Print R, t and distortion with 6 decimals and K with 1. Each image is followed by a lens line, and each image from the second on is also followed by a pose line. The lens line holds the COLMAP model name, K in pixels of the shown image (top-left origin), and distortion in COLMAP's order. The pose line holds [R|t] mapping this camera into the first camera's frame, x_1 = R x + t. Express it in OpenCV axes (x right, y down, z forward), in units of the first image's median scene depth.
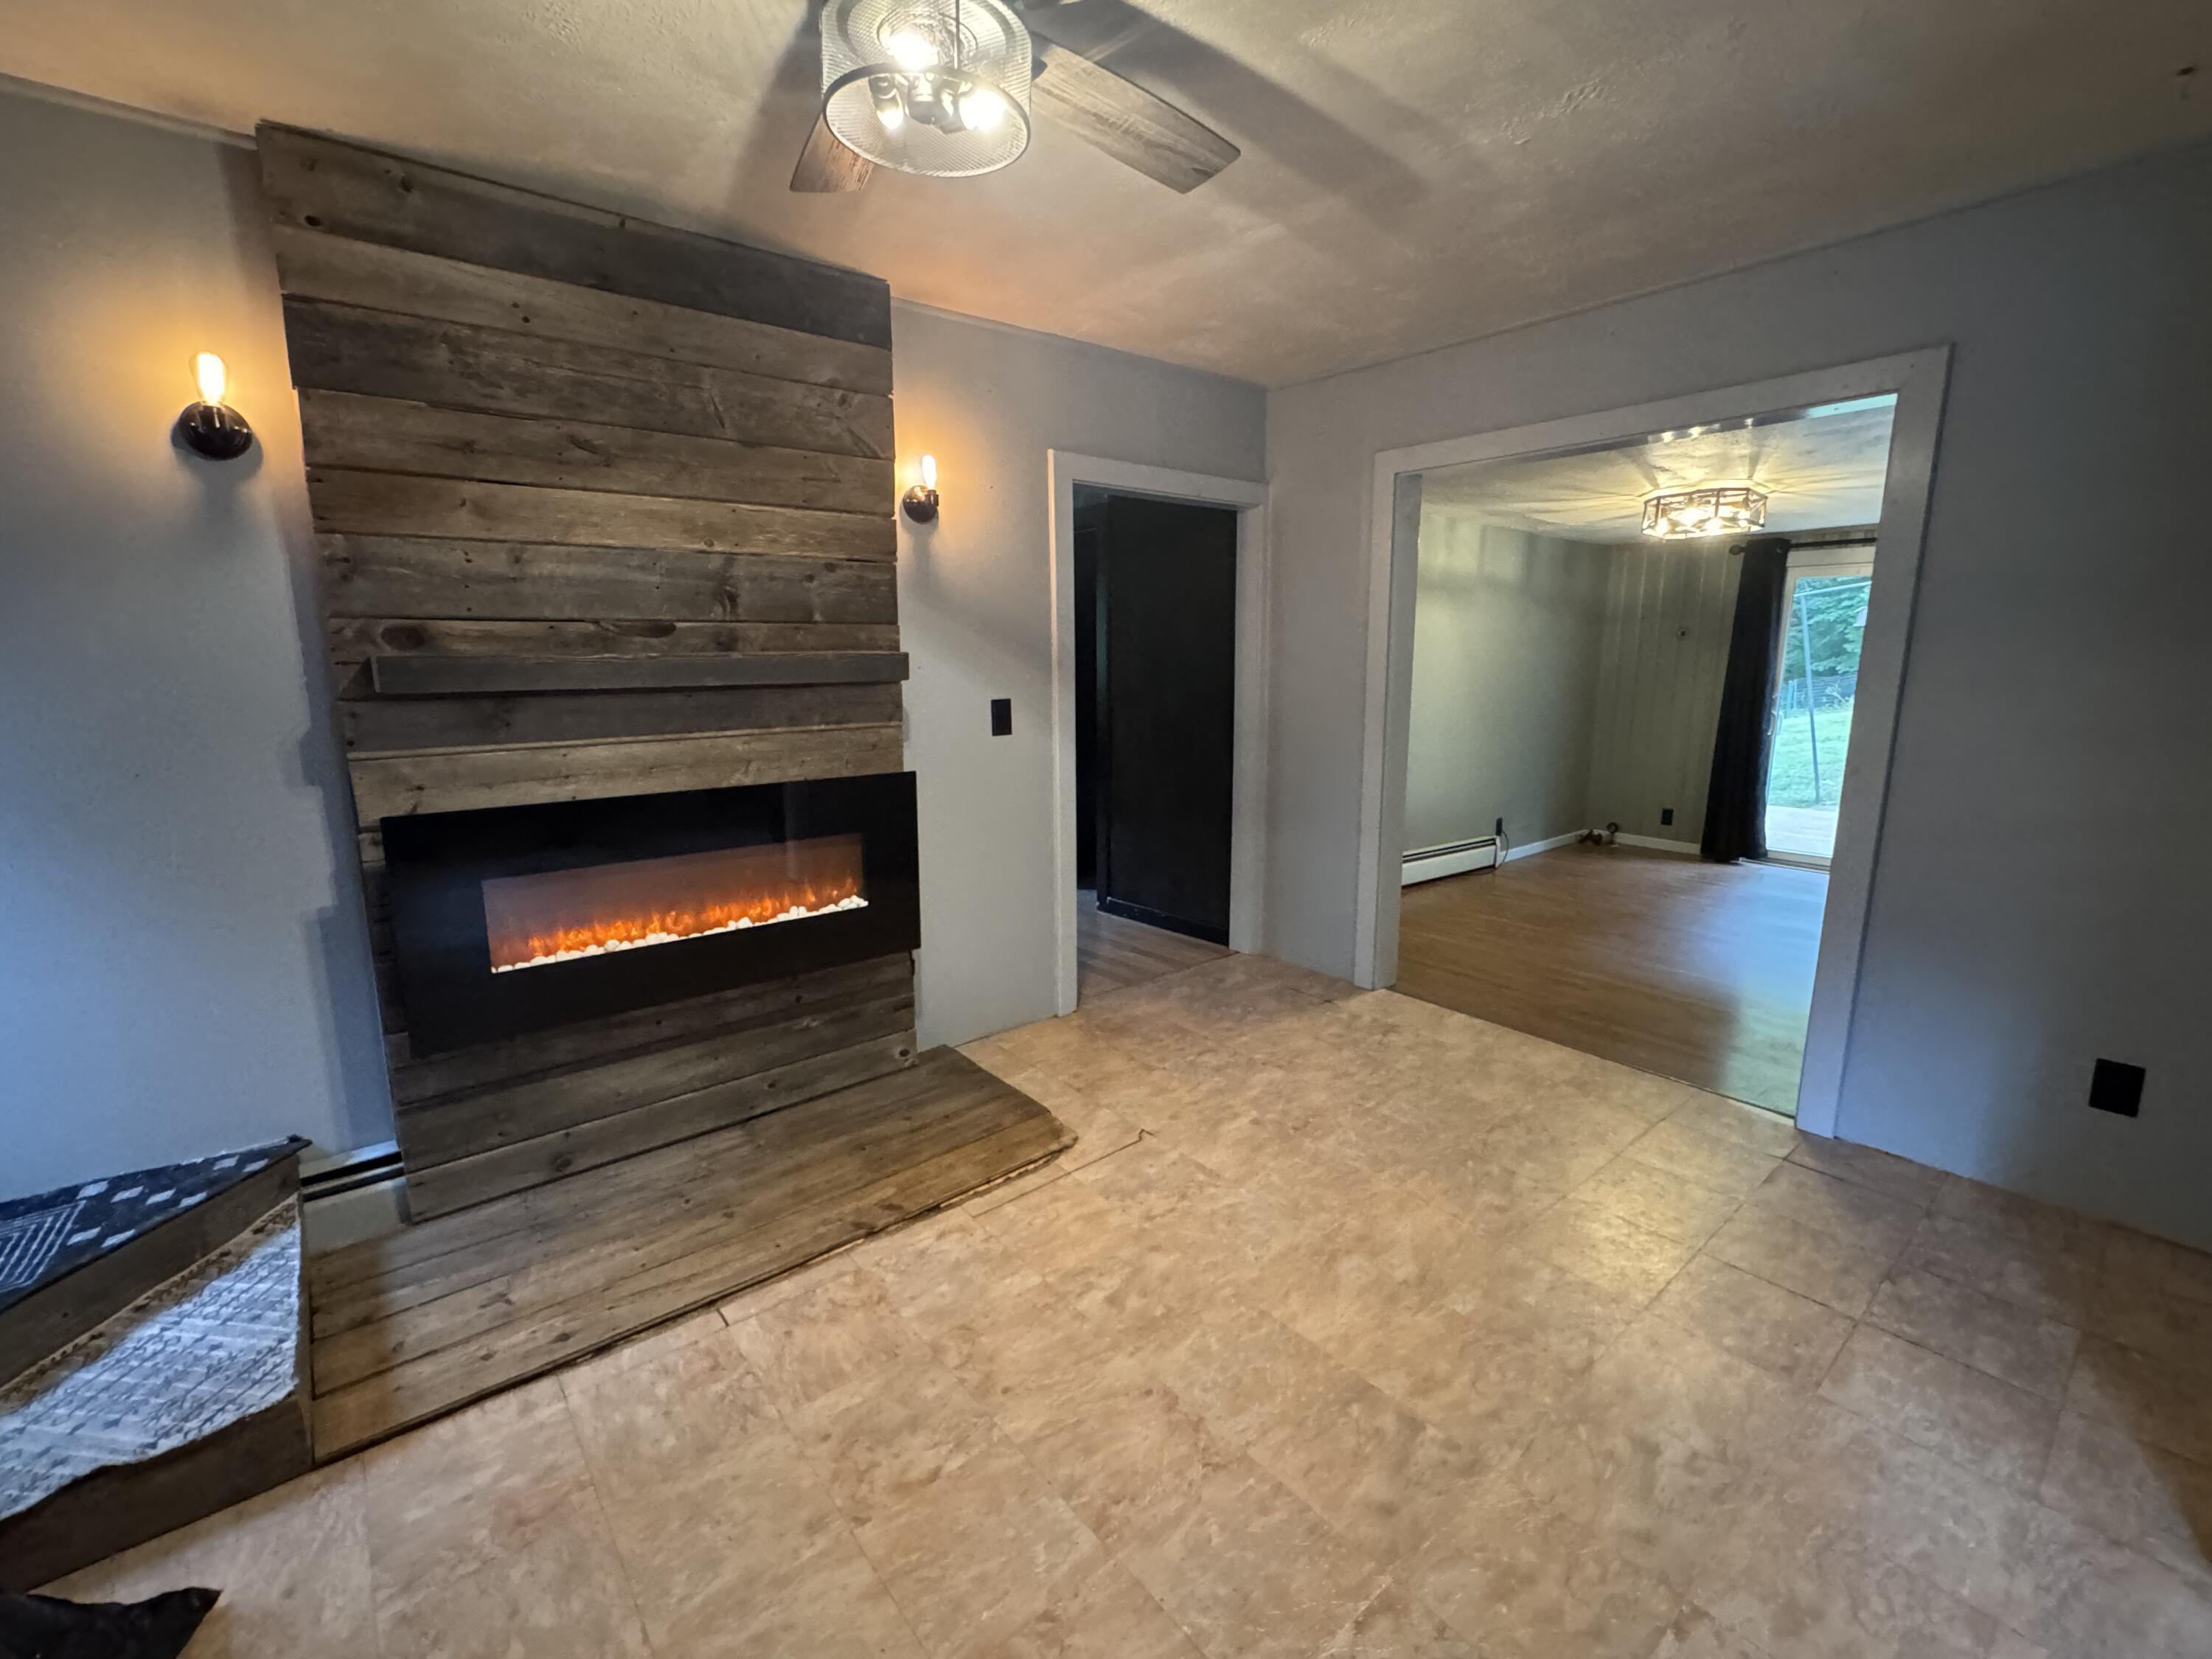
lens RADIAL K [[955.9, 0, 1108.9], [0, 955.9, 820.4], [0, 0, 1]] dist [-0.001507, -0.000058]
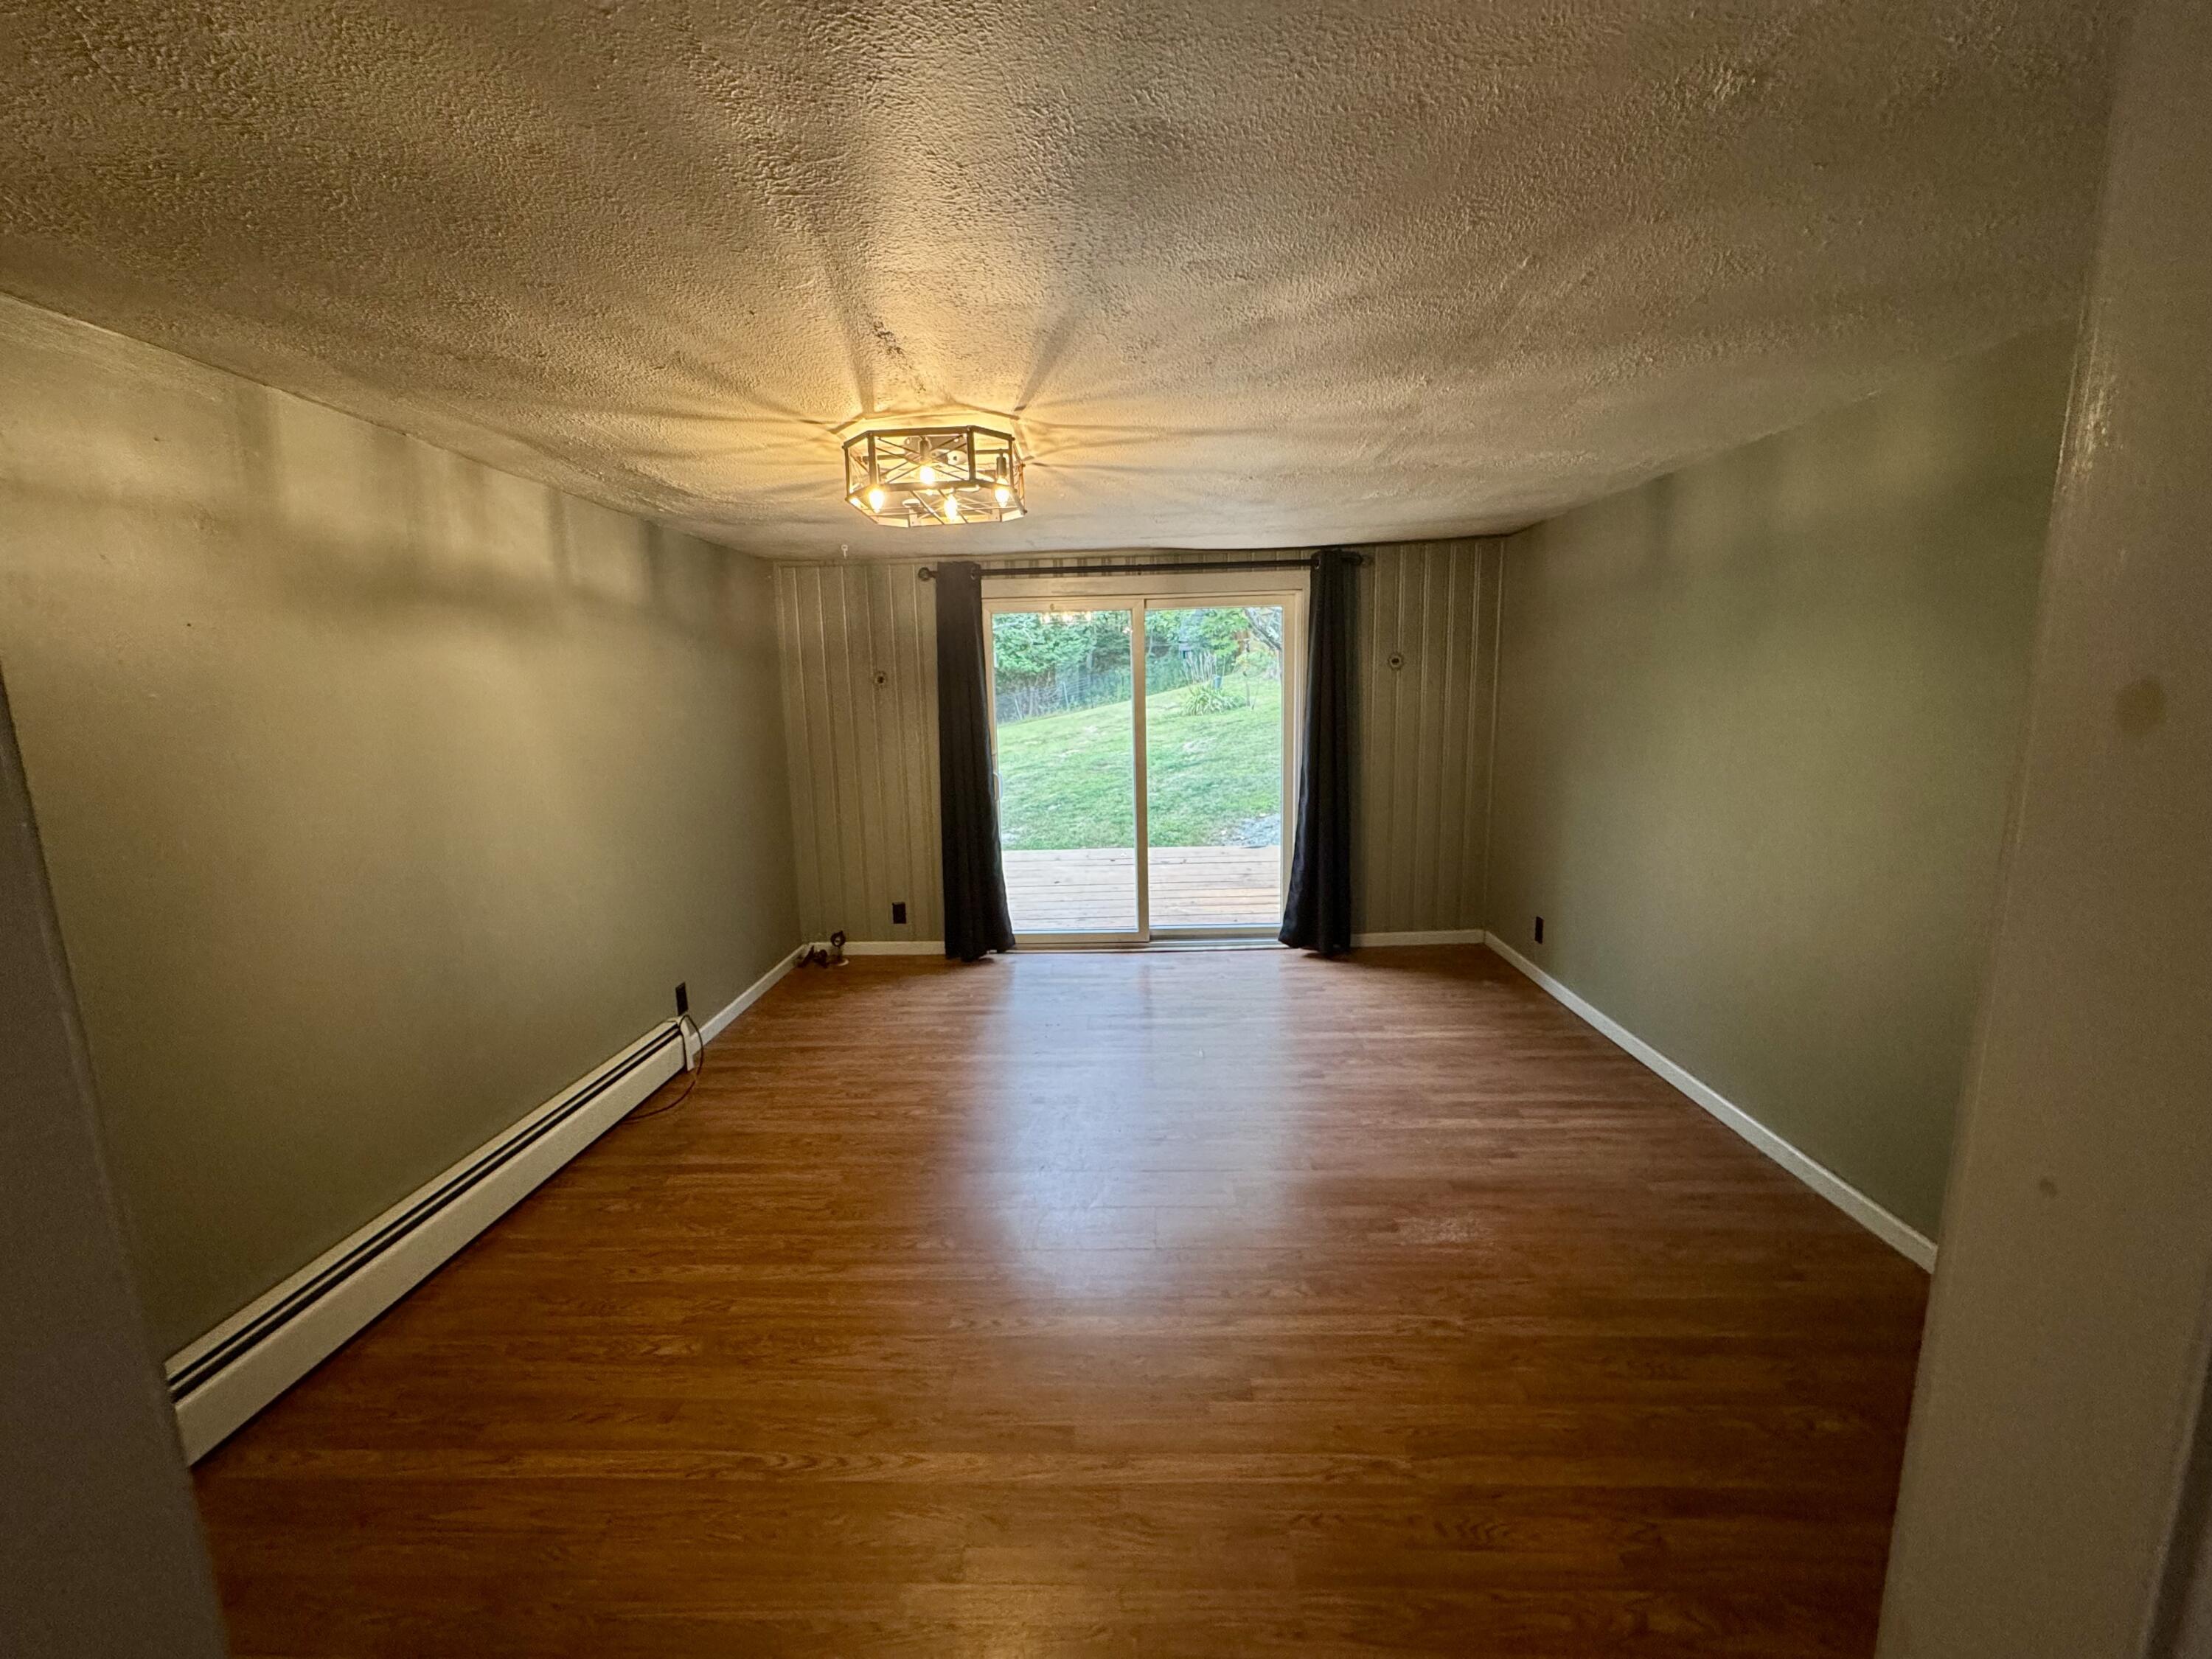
lens RADIAL K [[883.7, 0, 1107.8], [0, 883.7, 818.7], [0, 0, 1]] dist [-0.006398, -0.000020]
pose [[0.665843, -0.132768, 0.734184, 0.196368], [0.151297, 0.987622, 0.041385, -0.091690], [-0.730590, 0.083523, 0.677688, 0.418236]]
